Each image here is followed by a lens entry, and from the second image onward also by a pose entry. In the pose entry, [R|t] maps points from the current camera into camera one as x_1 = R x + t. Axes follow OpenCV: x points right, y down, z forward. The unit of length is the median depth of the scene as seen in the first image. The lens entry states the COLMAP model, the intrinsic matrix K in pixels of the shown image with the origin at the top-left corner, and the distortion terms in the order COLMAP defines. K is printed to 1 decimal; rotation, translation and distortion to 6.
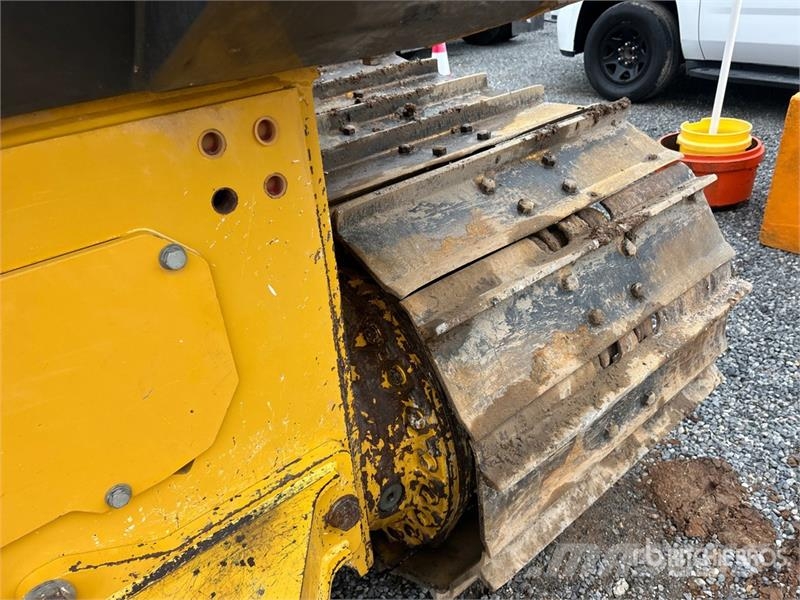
lens RADIAL K [[607.1, 0, 400.9], [0, 607.1, 291.6], [0, 0, 1]] dist [0.070460, -0.084740]
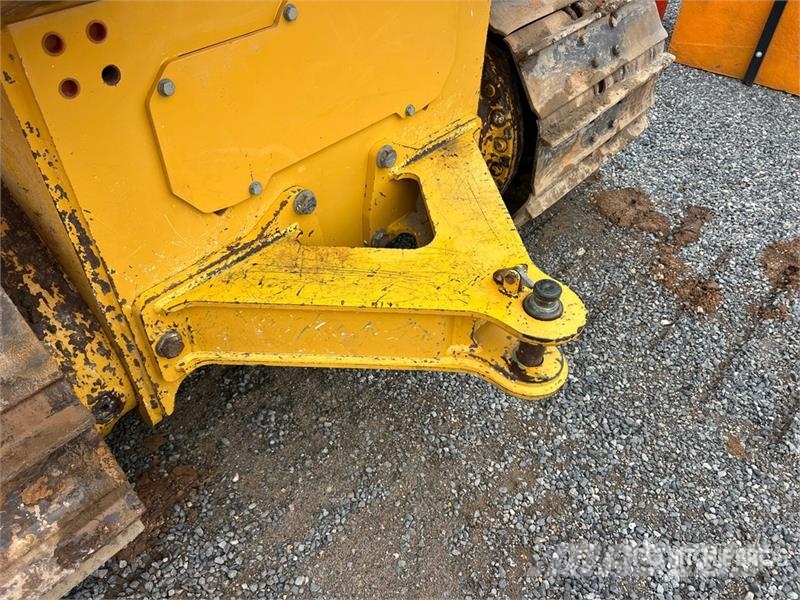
lens RADIAL K [[636.0, 0, 379.7], [0, 636.0, 299.8], [0, 0, 1]] dist [-0.001876, 0.003546]
pose [[0.988656, -0.031403, 0.146881, -0.547100], [-0.001993, 0.975070, 0.221889, 0.291234], [-0.150187, -0.219665, 0.963946, -0.748743]]
